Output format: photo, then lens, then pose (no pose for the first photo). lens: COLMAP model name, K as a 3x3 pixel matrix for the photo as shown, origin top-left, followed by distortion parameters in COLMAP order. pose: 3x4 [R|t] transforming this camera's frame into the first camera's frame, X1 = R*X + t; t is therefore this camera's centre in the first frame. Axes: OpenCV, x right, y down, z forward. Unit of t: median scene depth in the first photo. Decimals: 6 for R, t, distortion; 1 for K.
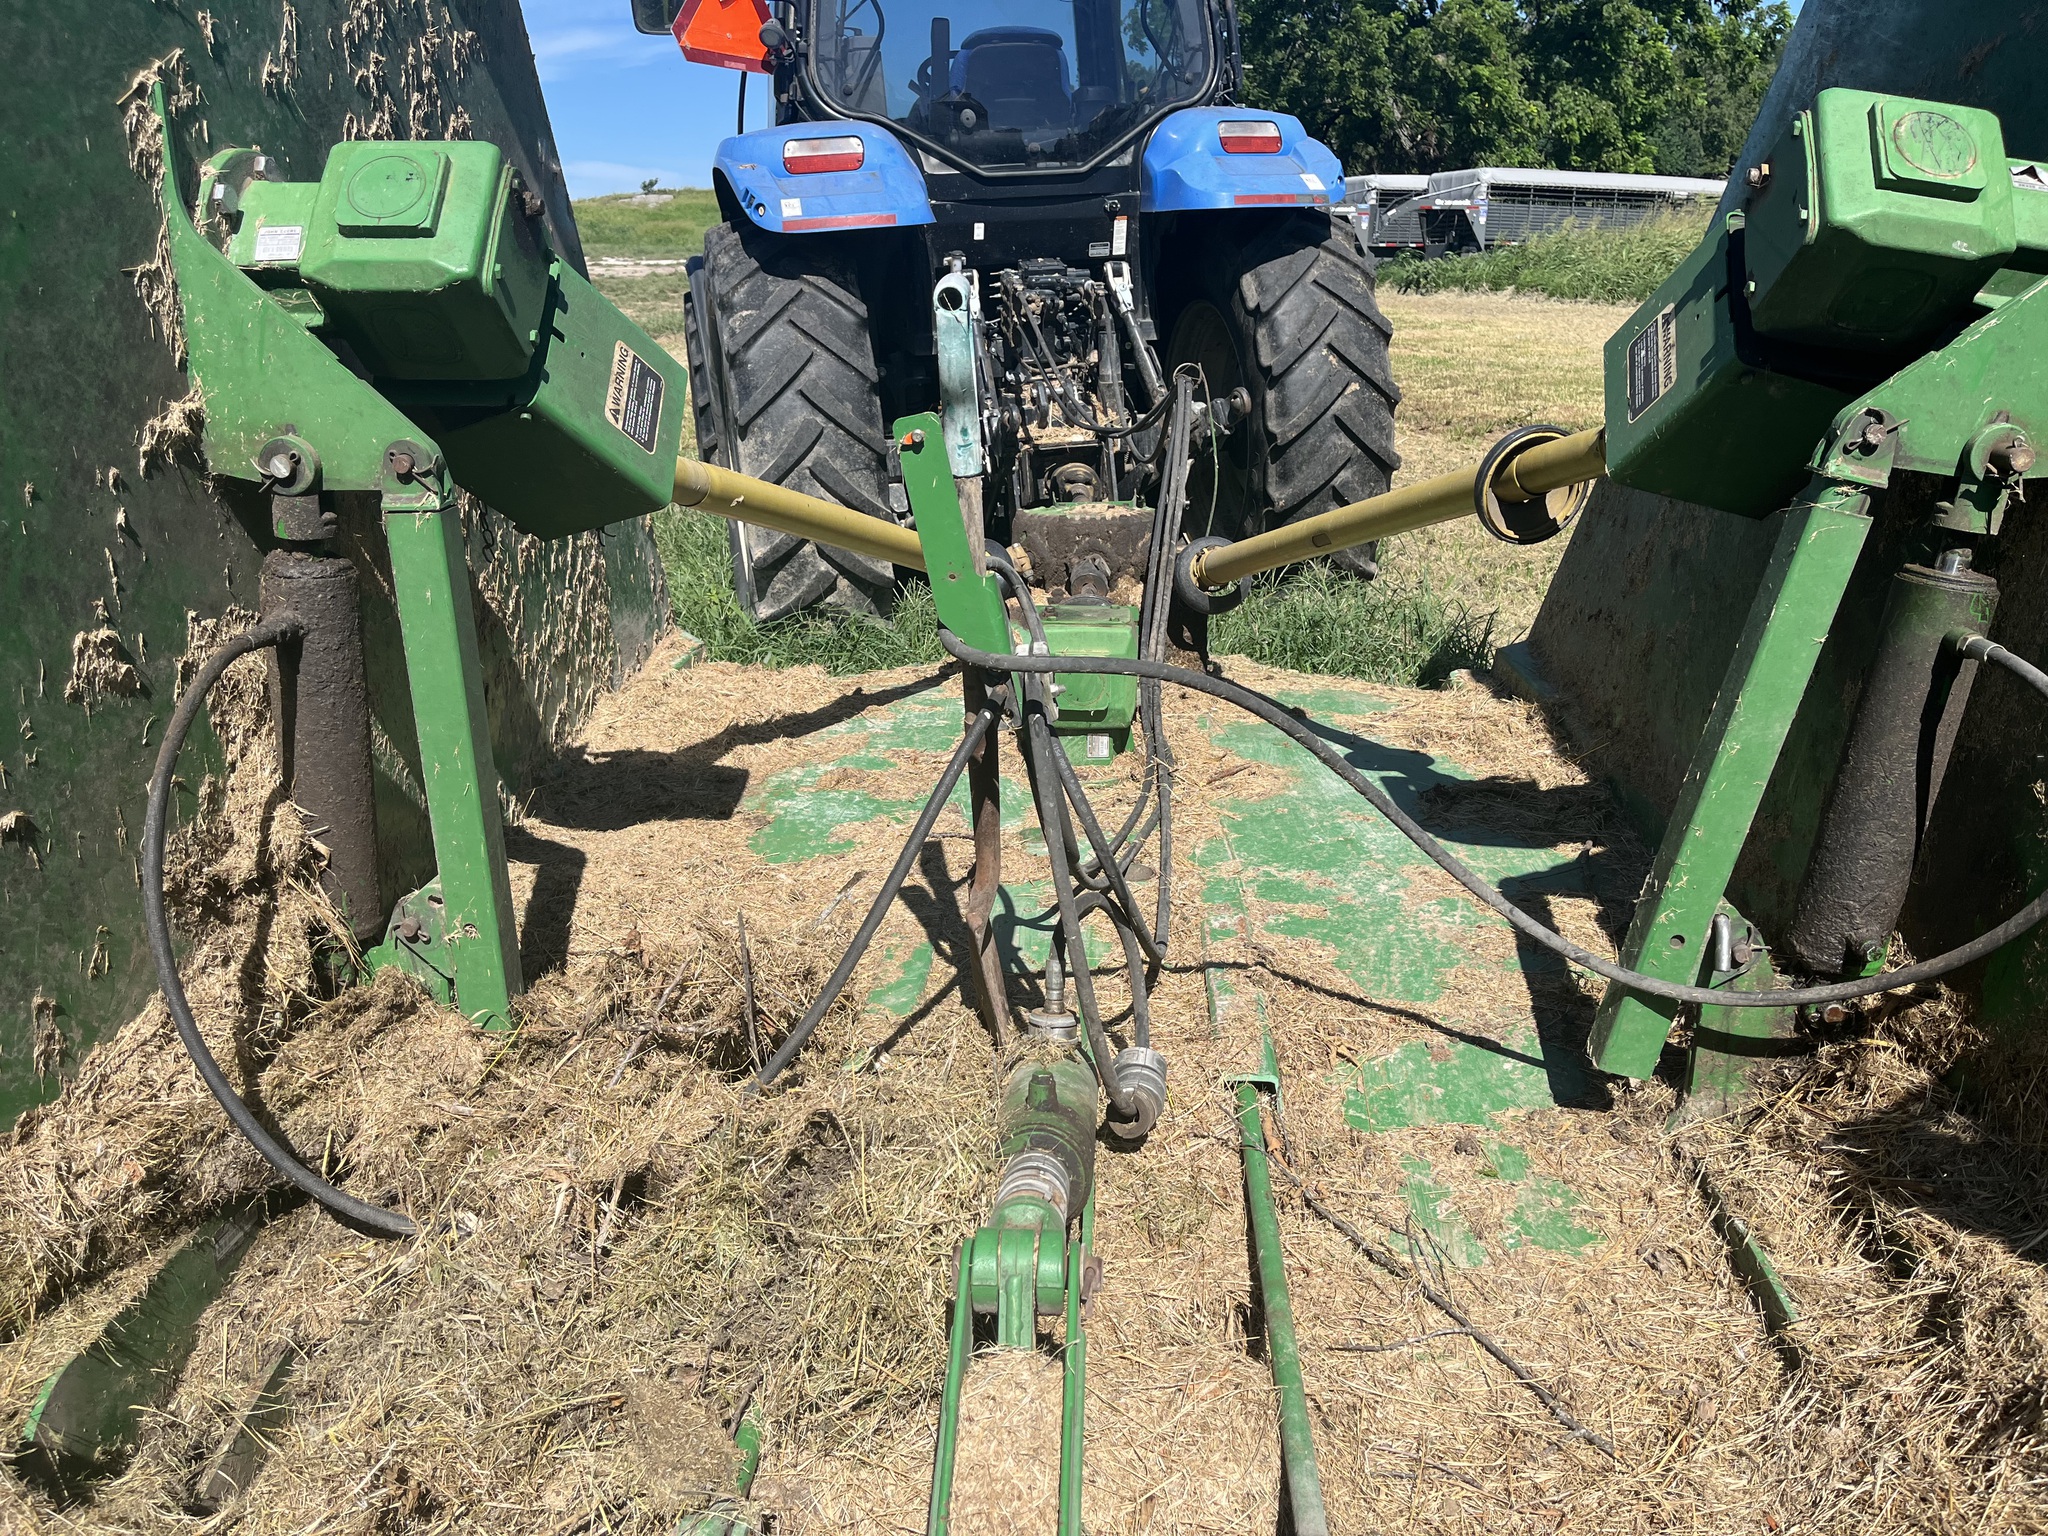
lens RADIAL K [[1559.5, 0, 1019.9], [0, 1559.5, 784.1], [0, 0, 1]] dist [0.050116, -0.088924]
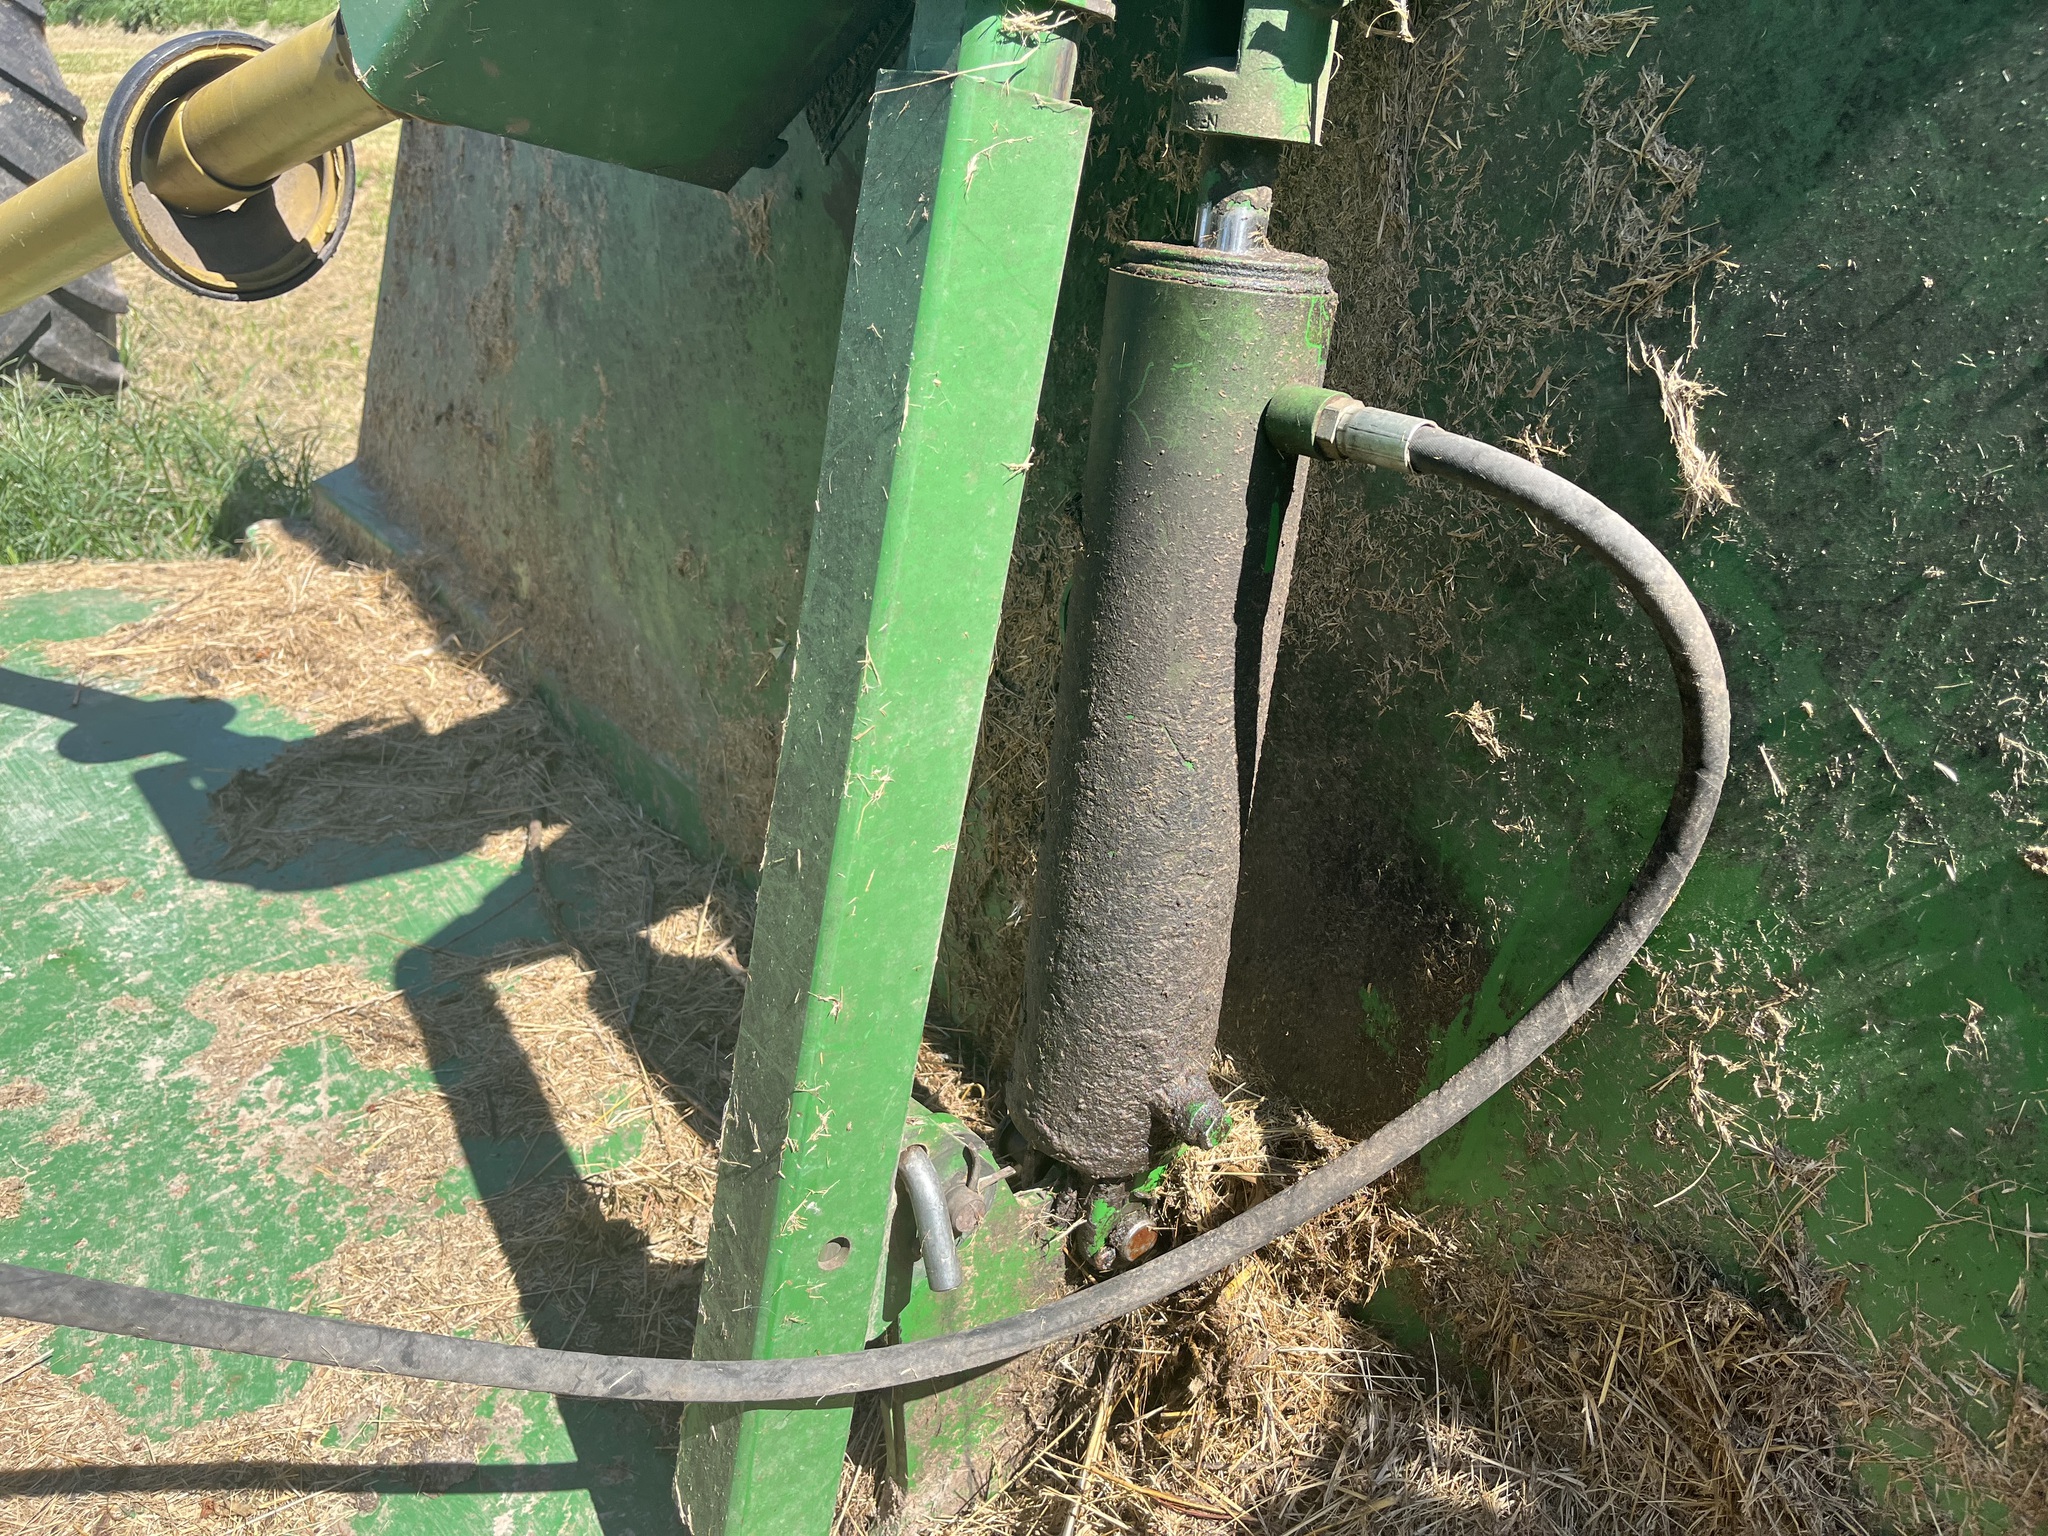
lens RADIAL K [[1551.2, 0, 1024.0], [0, 1551.2, 768.0], [0, 0, 1]] dist [0.069117, -0.102638]
pose [[0.764484, -0.269763, 0.585484, 0.146252], [0.191500, 0.962266, 0.193319, -0.050469], [-0.615542, -0.035669, 0.787297, 0.378045]]
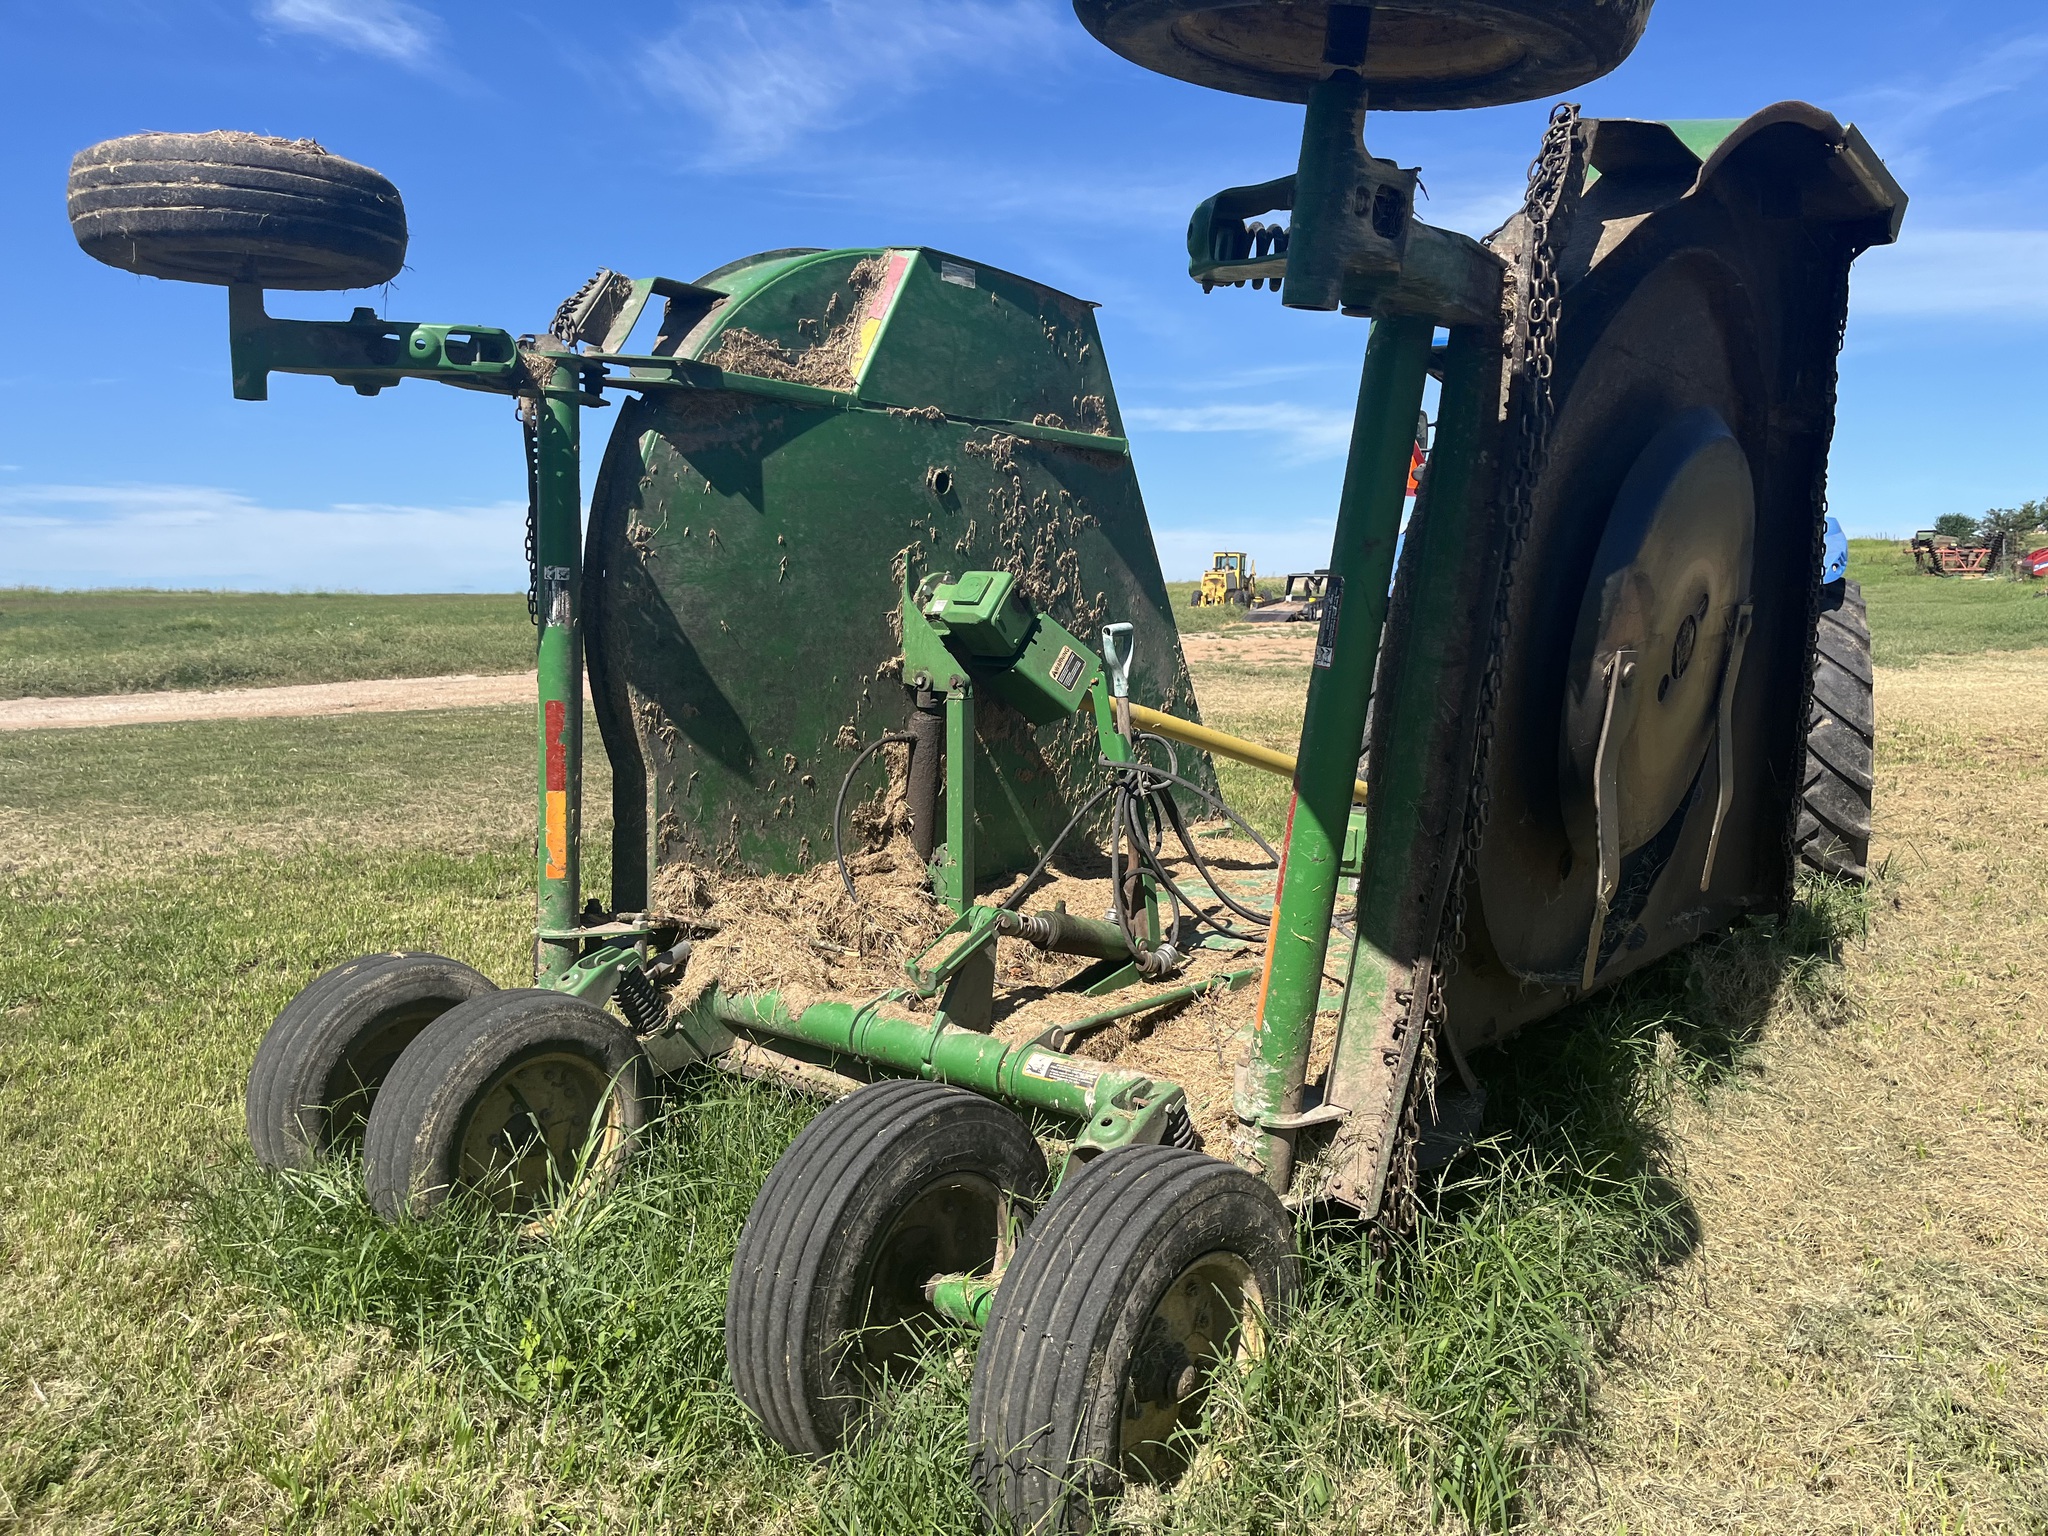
lens RADIAL K [[1551.2, 0, 1024.0], [0, 1551.2, 768.0], [0, 0, 1]] dist [0.069117, -0.102638]
pose [[0.814021, 0.085382, -0.574525, 0.715766], [-0.207647, 0.966547, -0.150564, 0.182465], [0.542450, 0.241861, 0.804519, -0.610522]]
